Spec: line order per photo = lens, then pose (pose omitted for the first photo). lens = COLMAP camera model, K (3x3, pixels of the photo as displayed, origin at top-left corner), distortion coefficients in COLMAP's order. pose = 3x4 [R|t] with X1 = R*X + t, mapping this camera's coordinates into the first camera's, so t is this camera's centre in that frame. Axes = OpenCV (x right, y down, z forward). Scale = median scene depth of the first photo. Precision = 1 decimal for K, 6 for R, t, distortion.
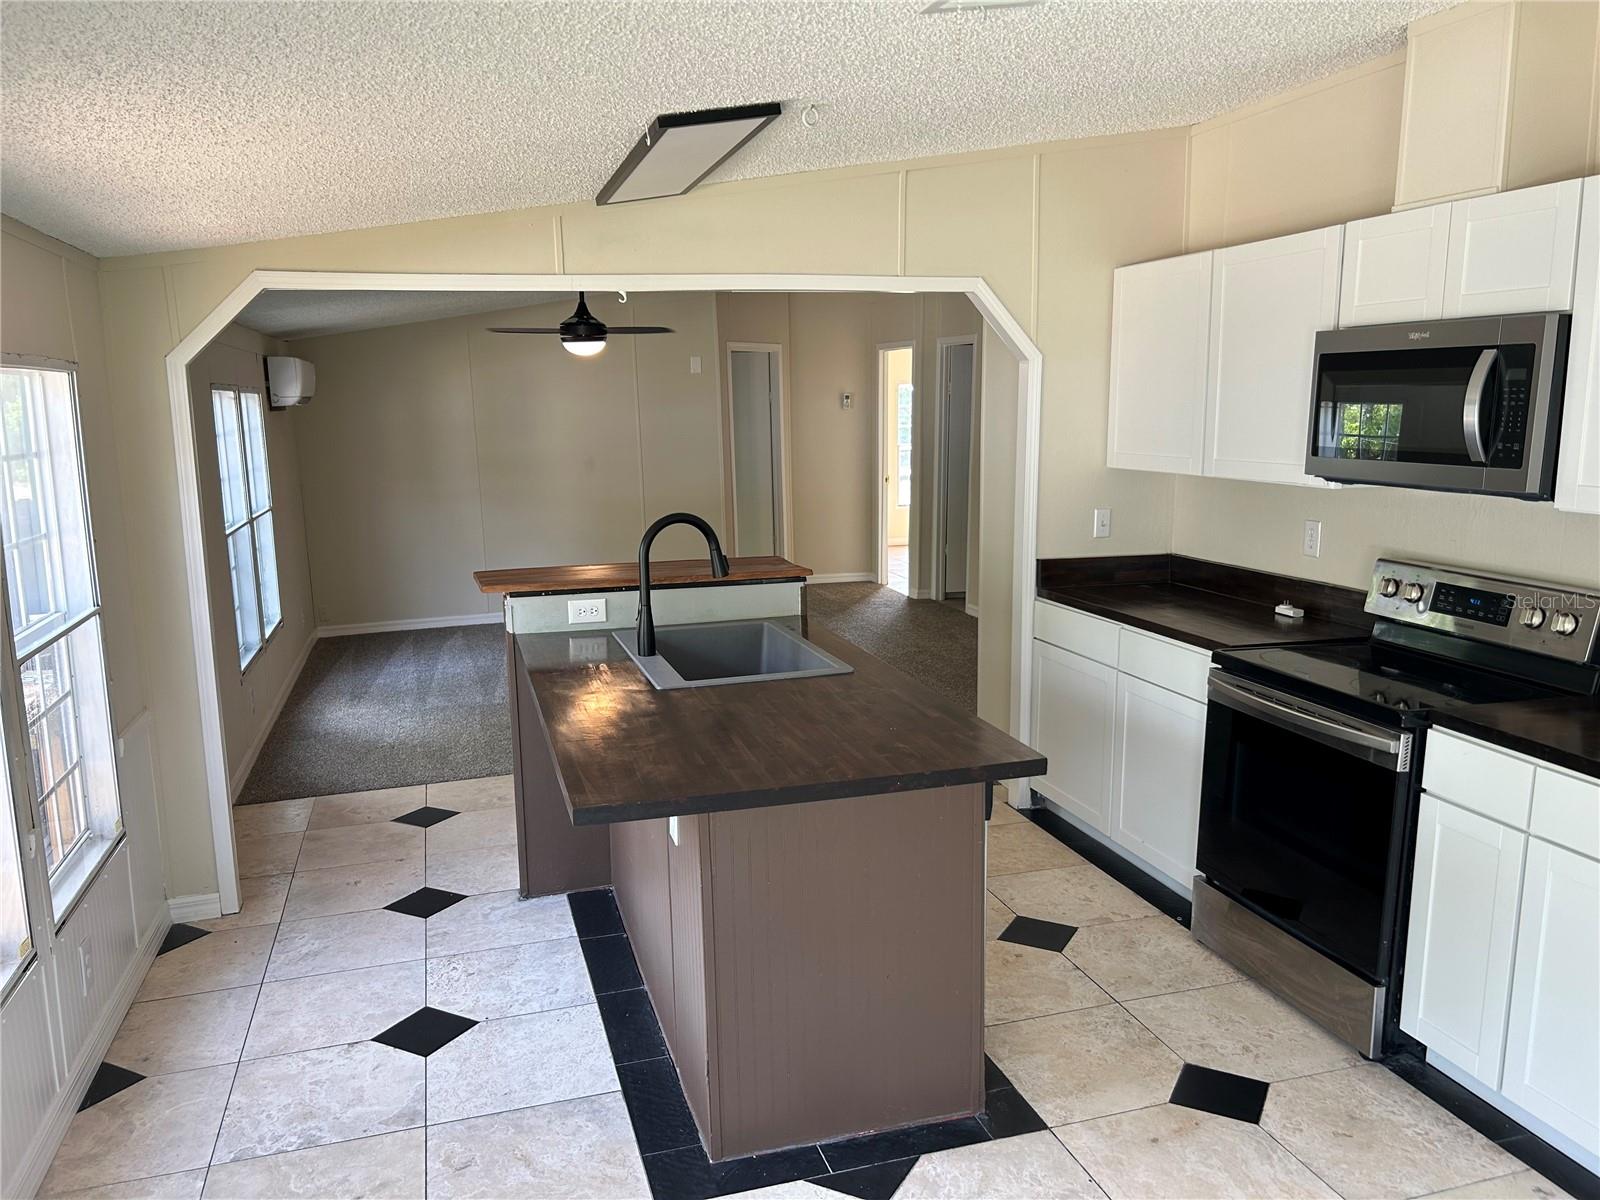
lens RADIAL K [[1195.1, 0, 800.0], [0, 1195.1, 607.0], [0, 0, 1]] dist [0.048068, -0.050563]
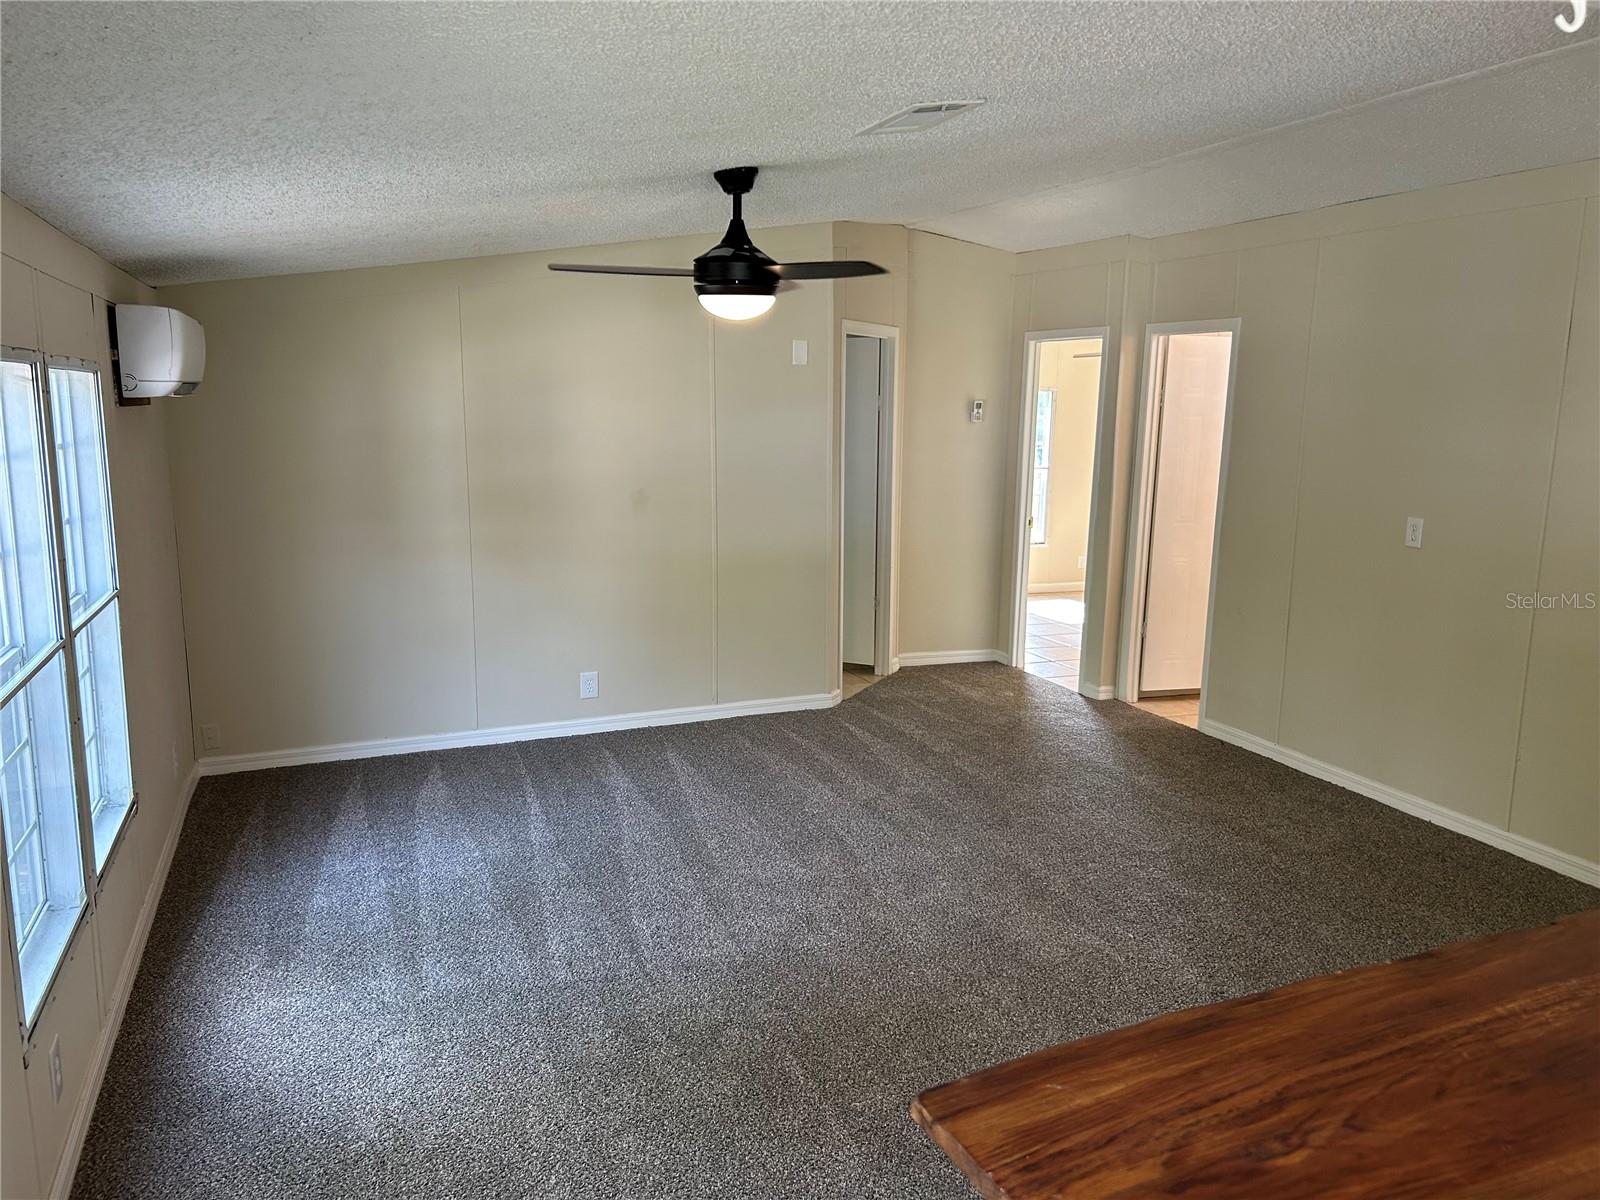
lens RADIAL K [[1195.1, 0, 800.0], [0, 1195.1, 607.0], [0, 0, 1]] dist [0.048068, -0.050563]
pose [[0.995641, 0.015040, 0.092049, -0.192160], [-0.014896, 0.999887, -0.002244, -0.078864], [-0.092072, 0.000863, 0.995752, 0.450675]]
